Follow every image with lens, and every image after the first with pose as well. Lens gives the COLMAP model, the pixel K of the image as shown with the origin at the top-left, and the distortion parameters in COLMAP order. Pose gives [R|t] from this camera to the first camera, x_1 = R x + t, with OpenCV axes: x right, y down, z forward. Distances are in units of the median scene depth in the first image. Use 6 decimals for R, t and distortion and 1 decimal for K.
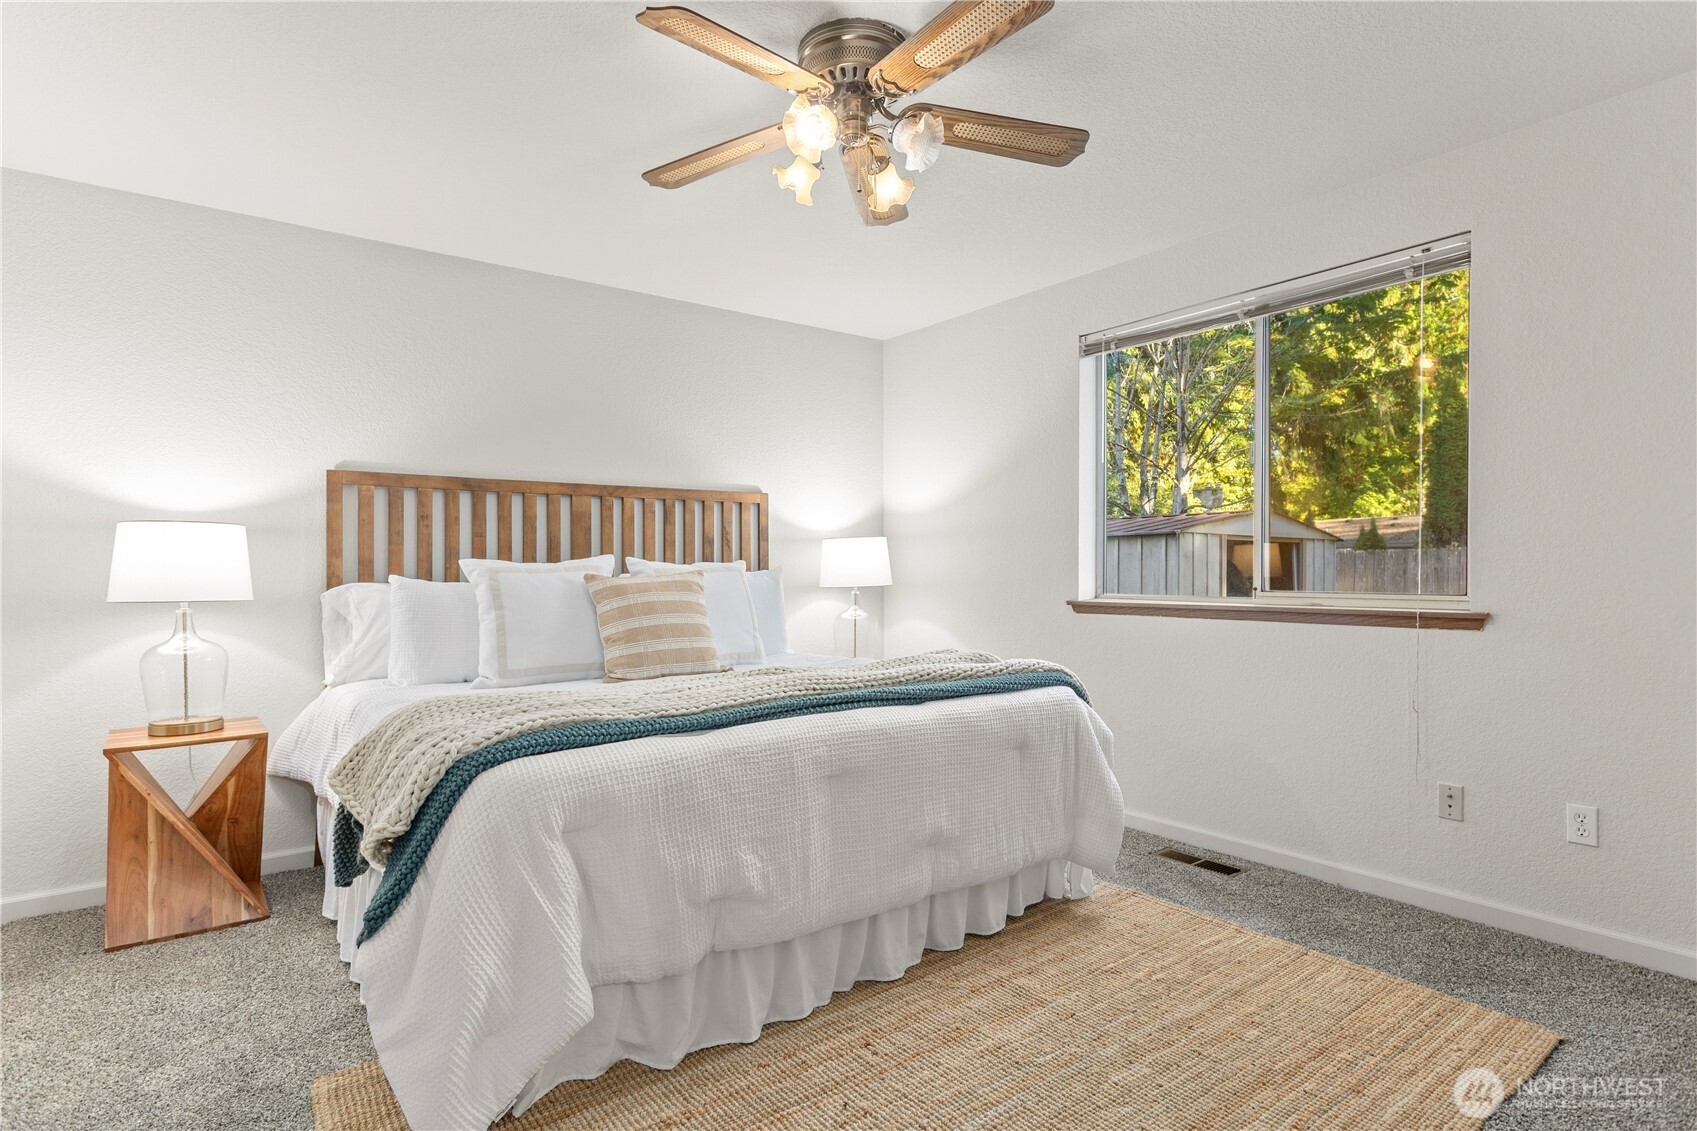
lens RADIAL K [[901.4, 0, 848.5], [0, 901.4, 565.5], [0, 0, 1]] dist [-0.003087, -0.000522]
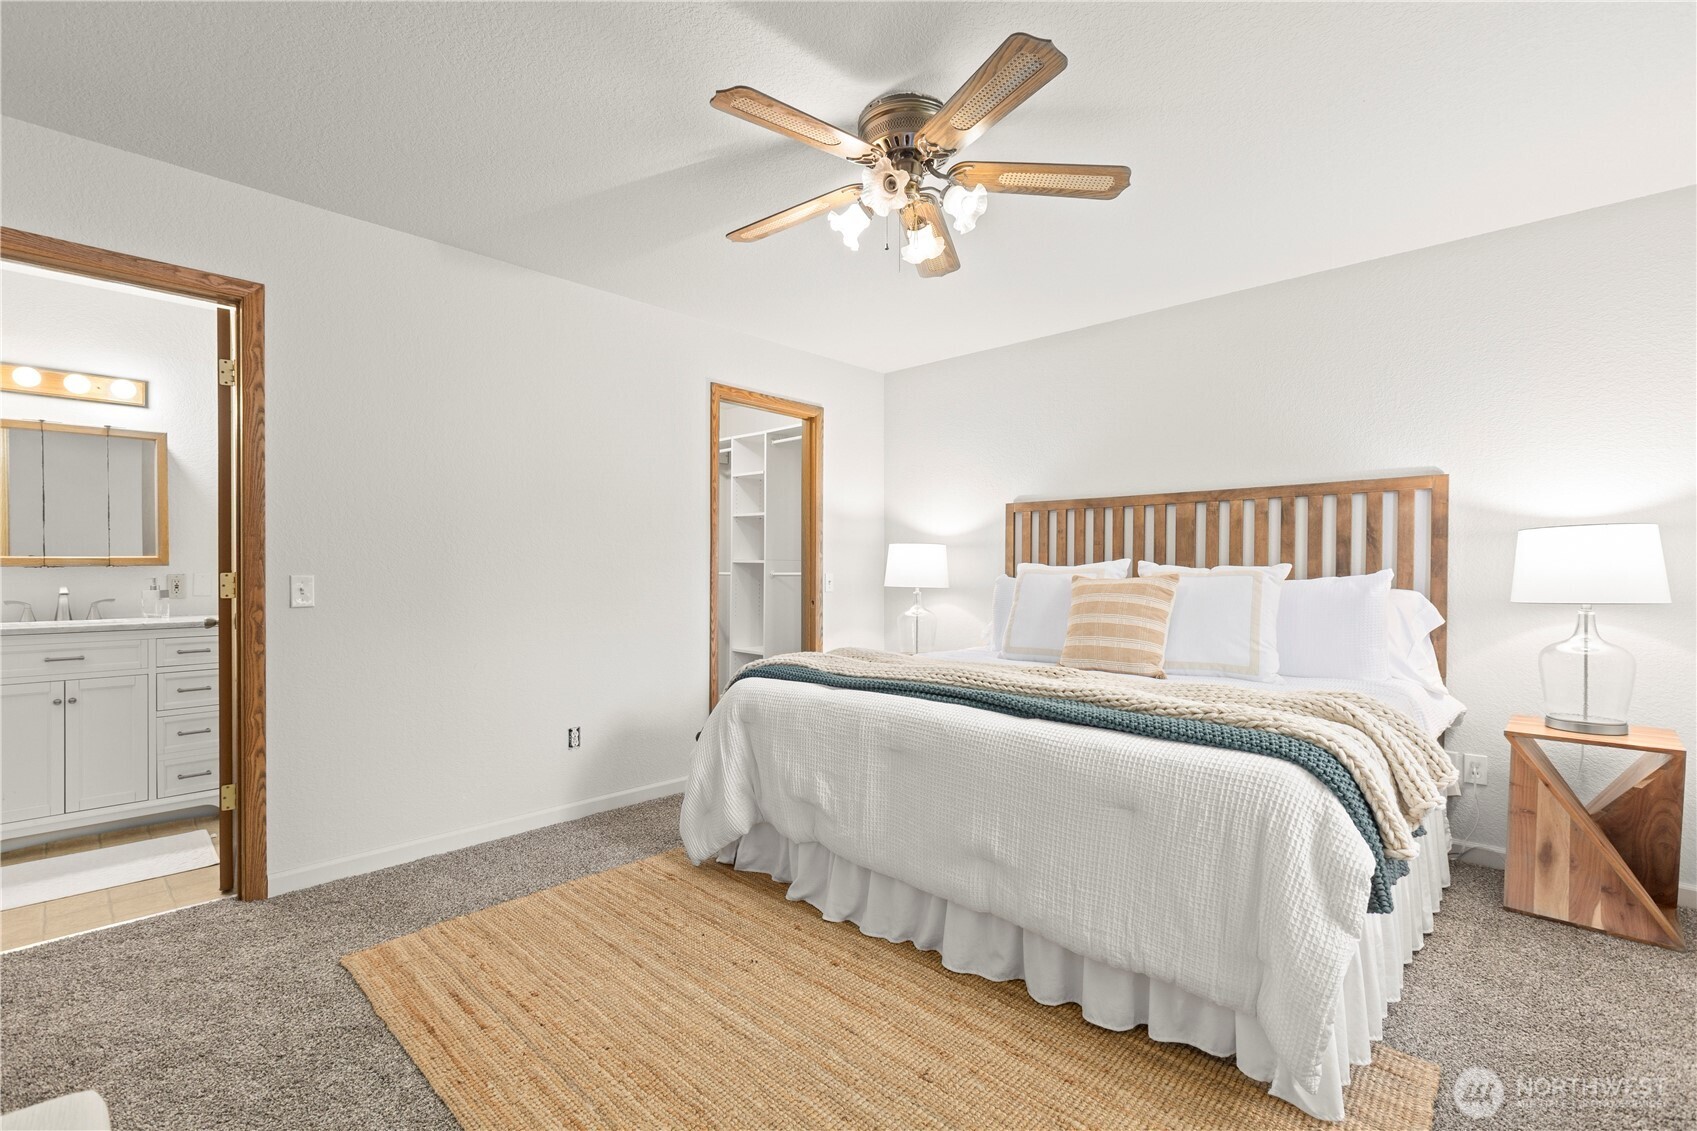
lens RADIAL K [[812.2, 0, 848.5], [0, 812.2, 565.5], [0, 0, 1]] dist [0.002420, 0.000297]
pose [[0.100839, -0.001039, -0.994902, 0.654927], [-0.000389, 0.999999, -0.001084, -0.002623], [0.994903, 0.000496, 0.100838, 0.533486]]
